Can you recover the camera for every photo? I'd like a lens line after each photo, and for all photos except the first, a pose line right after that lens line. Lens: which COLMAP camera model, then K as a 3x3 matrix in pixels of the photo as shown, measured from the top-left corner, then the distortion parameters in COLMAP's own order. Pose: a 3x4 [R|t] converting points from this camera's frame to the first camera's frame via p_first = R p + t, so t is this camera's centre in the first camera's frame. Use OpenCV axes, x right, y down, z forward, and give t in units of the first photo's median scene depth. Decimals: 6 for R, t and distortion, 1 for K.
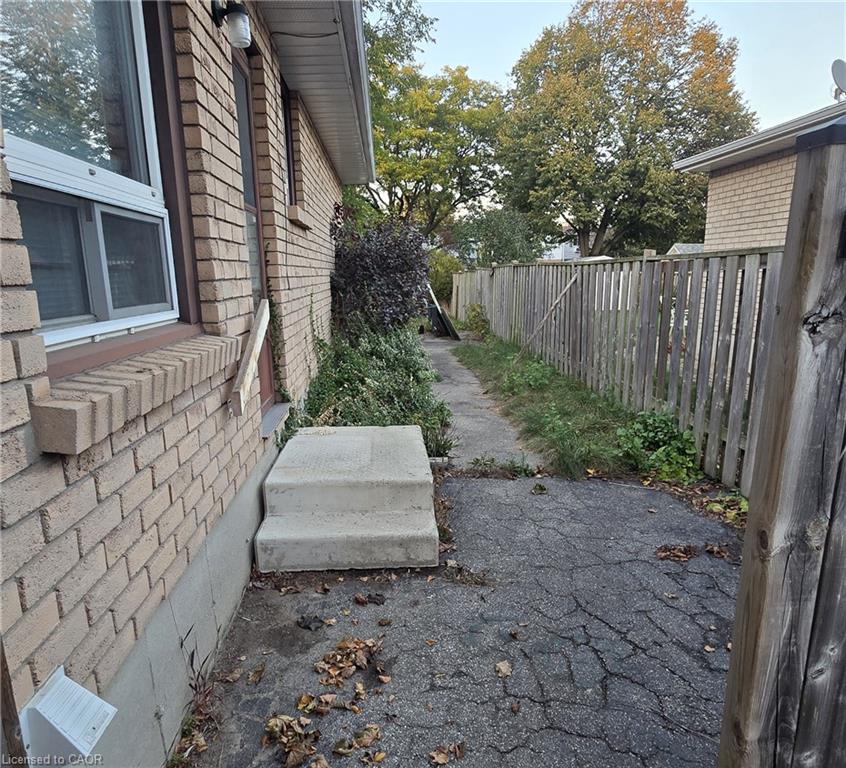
lens RADIAL K [[613.7, 0, 423.0], [0, 613.7, 384.0], [0, 0, 1]] dist [0.001748, 0.002771]
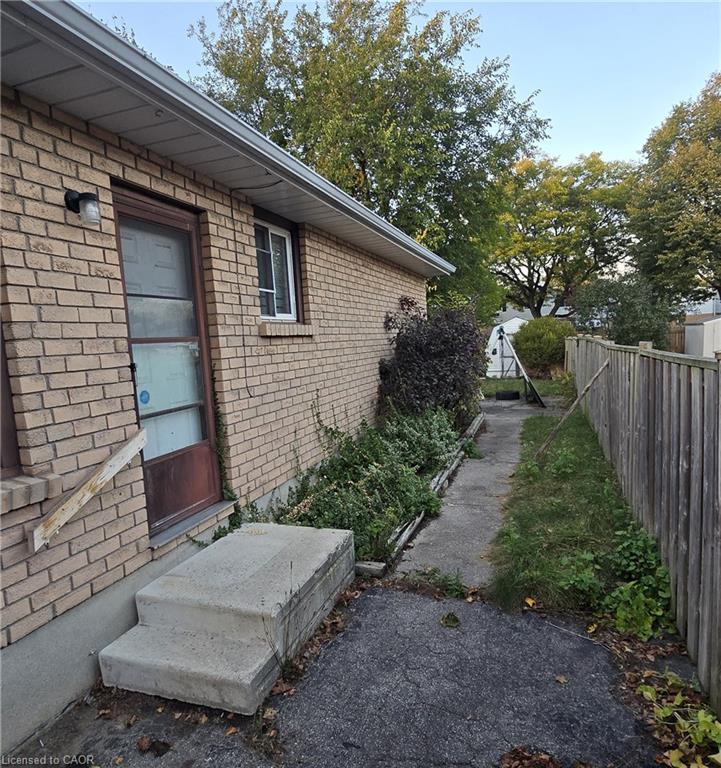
lens RADIAL K [[511.4, 0, 361.4], [0, 511.4, 372.7], [0, 0, 1]] dist [0.002442, -0.000941]
pose [[0.924212, -0.011901, -0.381694, 0.272036], [-0.028517, 0.994573, -0.100060, -0.087862], [0.380814, 0.103362, 0.918856, 0.153552]]
